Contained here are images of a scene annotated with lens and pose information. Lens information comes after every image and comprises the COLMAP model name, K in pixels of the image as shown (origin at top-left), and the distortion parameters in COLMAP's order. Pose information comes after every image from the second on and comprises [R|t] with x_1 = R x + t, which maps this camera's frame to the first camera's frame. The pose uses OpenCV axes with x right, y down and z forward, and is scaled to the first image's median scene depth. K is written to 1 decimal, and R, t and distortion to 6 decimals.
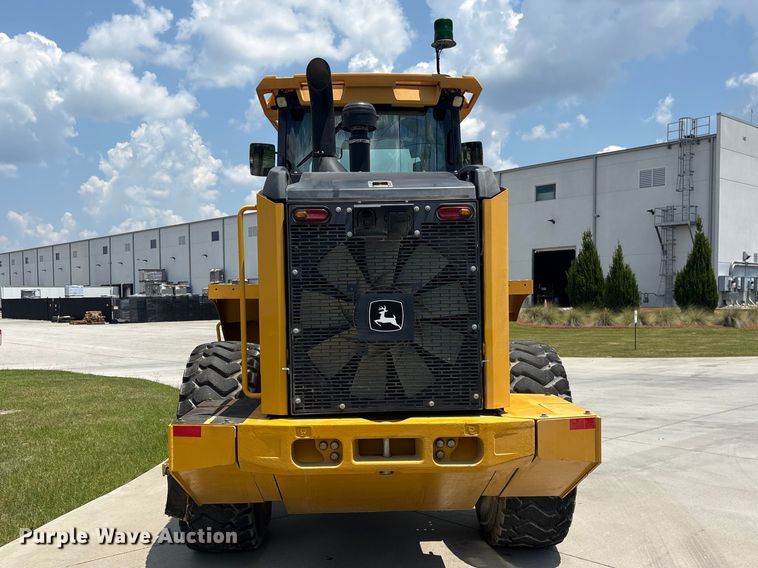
lens RADIAL K [[742.3, 0, 378.8], [0, 742.3, 332.8], [0, 0, 1]] dist [0.033205, -0.014625]
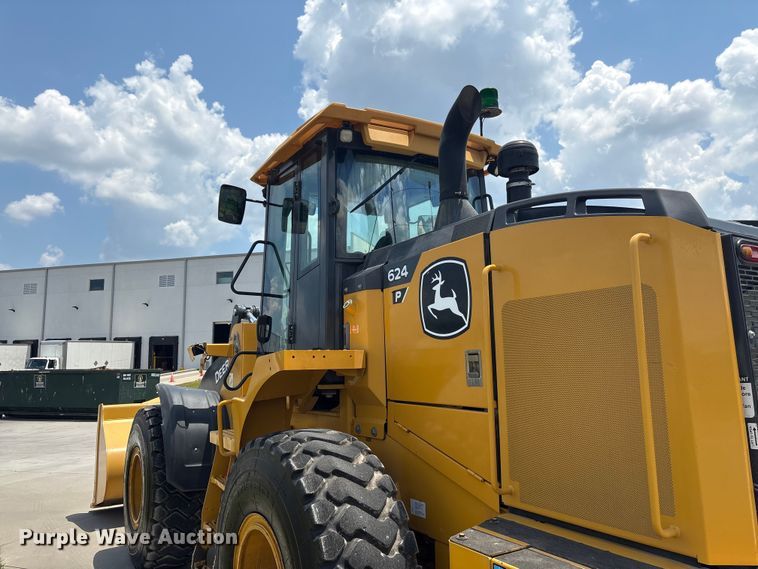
lens RADIAL K [[570.3, 0, 376.5], [0, 570.3, 288.0], [0, 0, 1]] dist [0.076486, -0.098895]
pose [[0.864505, 0.060000, 0.499030, -0.264332], [0.027165, 0.985821, -0.165588, -0.018415], [-0.501889, 0.156707, 0.850617, 0.287761]]
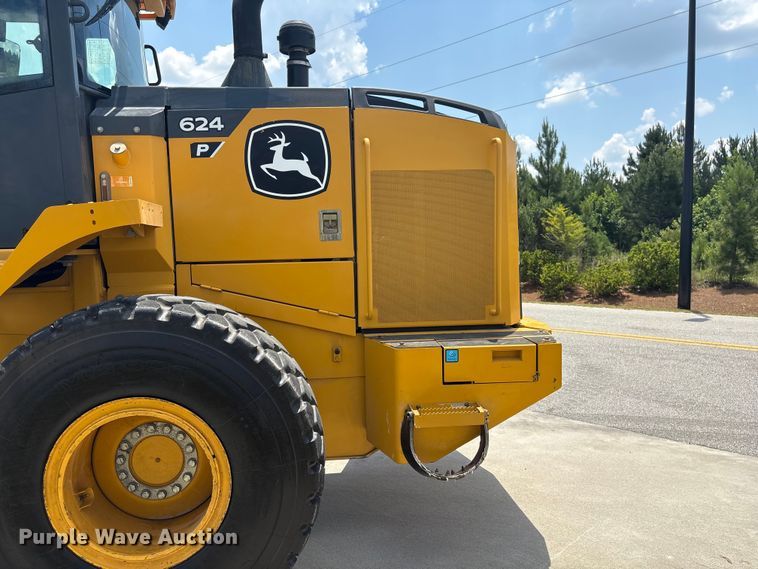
lens RADIAL K [[574.1, 0, 376.3], [0, 574.1, 286.9], [0, 0, 1]] dist [0.056202, -0.079235]
pose [[-0.075591, -0.068937, 0.994753, -0.421578], [0.061413, 0.995392, 0.073648, -0.011831], [-0.995246, 0.066658, -0.071009, 0.522589]]
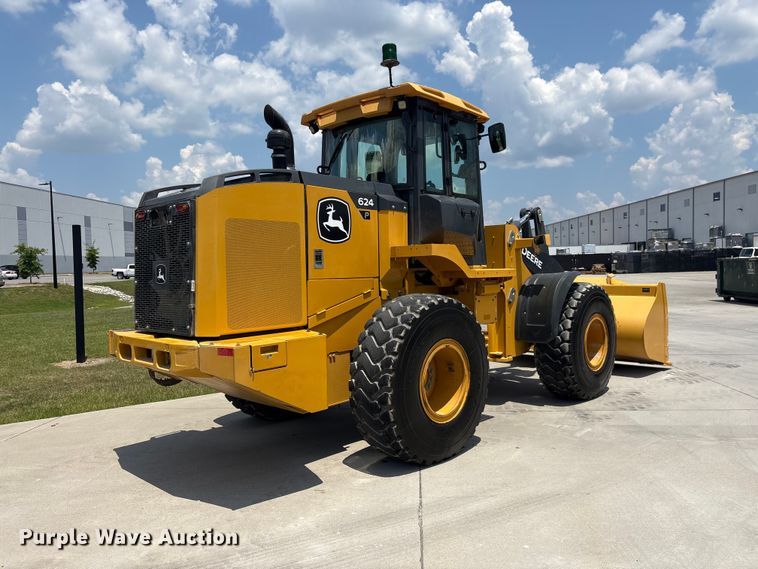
lens RADIAL K [[570.3, 0, 376.5], [0, 570.3, 288.0], [0, 0, 1]] dist [0.076486, -0.098895]
pose [[0.703075, 0.025187, -0.710670, 0.500328], [-0.015800, 0.999679, 0.019798, -0.010139], [0.710940, -0.002691, 0.703247, 0.178245]]
